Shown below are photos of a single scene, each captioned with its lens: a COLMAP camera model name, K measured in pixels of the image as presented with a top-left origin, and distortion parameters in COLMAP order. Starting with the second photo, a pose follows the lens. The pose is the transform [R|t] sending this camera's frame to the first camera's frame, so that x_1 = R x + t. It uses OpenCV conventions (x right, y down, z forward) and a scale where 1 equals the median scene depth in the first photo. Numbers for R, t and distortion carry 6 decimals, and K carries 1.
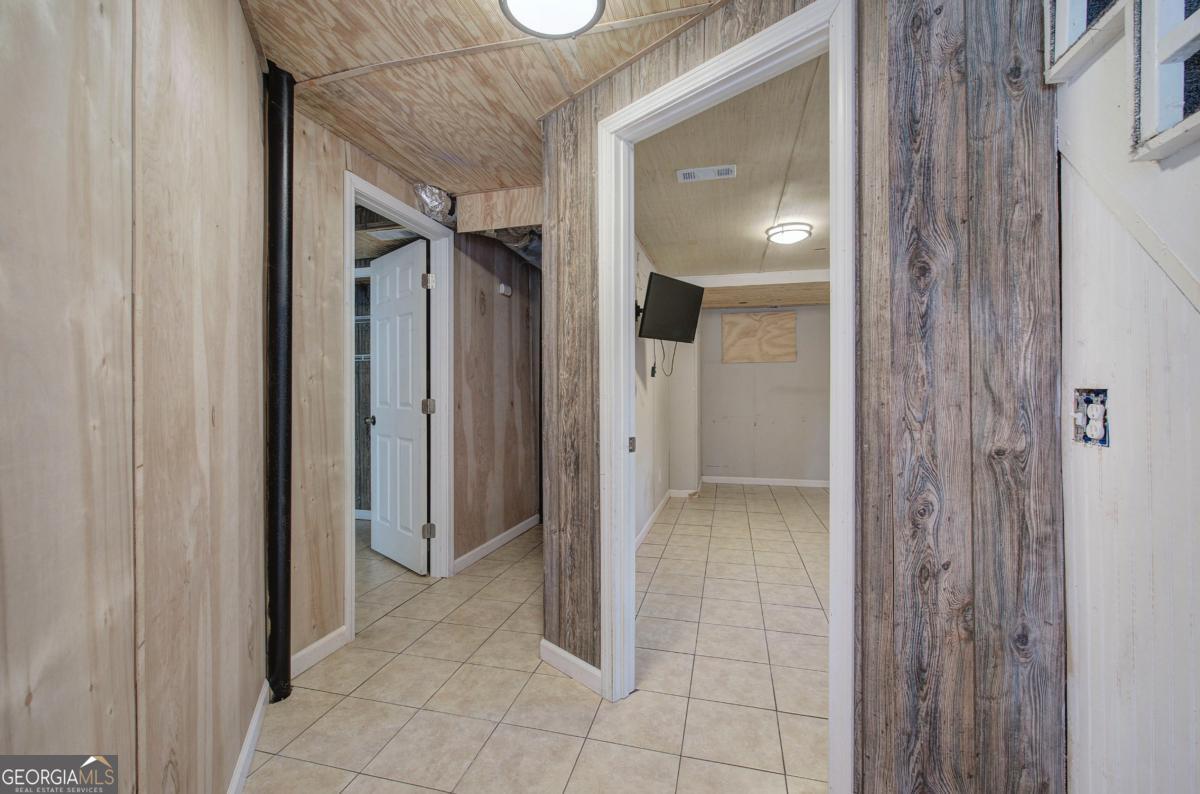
lens RADIAL K [[506.0, 0, 602.7], [0, 506.0, 394.4], [0, 0, 1]] dist [-0.002889, 0.000115]
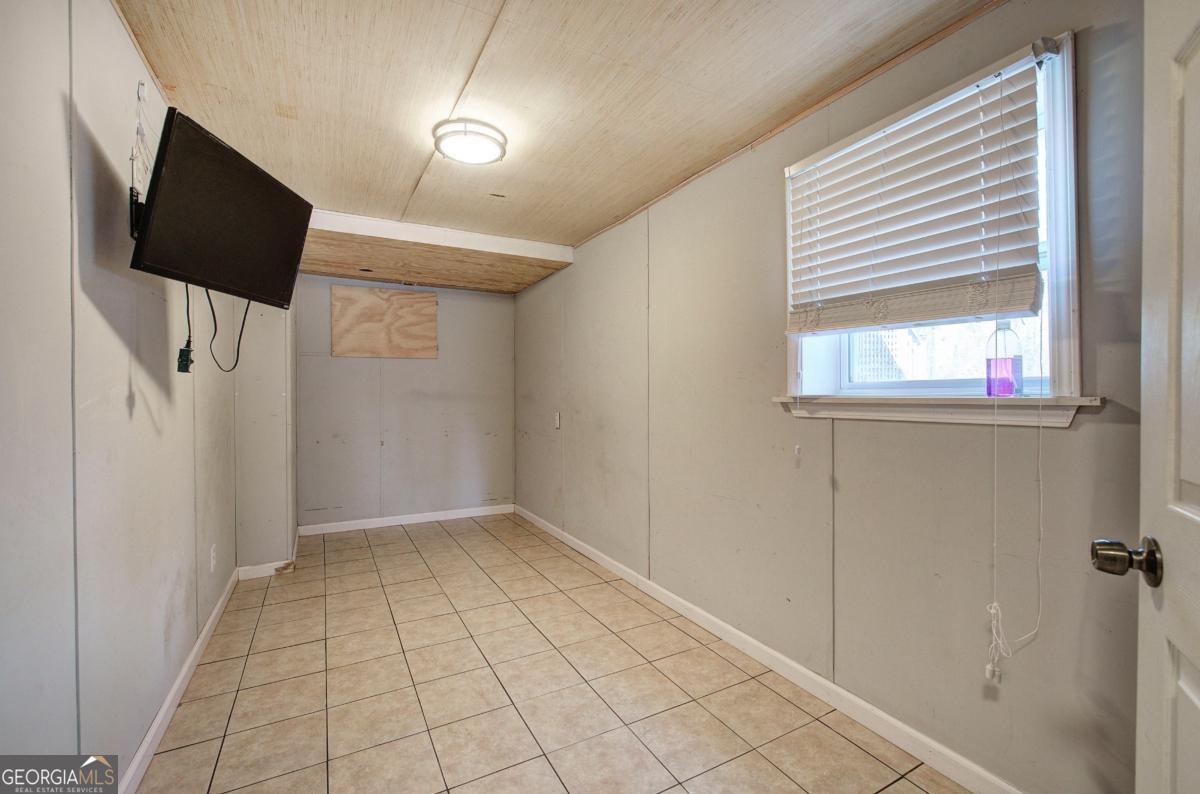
lens RADIAL K [[506.0, 0, 602.7], [0, 506.0, 394.4], [0, 0, 1]] dist [-0.002889, 0.000115]
pose [[0.729917, -0.002527, 0.683531, 0.043153], [0.005697, 0.999981, -0.002387, -0.008258], [-0.683512, 0.005637, 0.729917, 0.288594]]
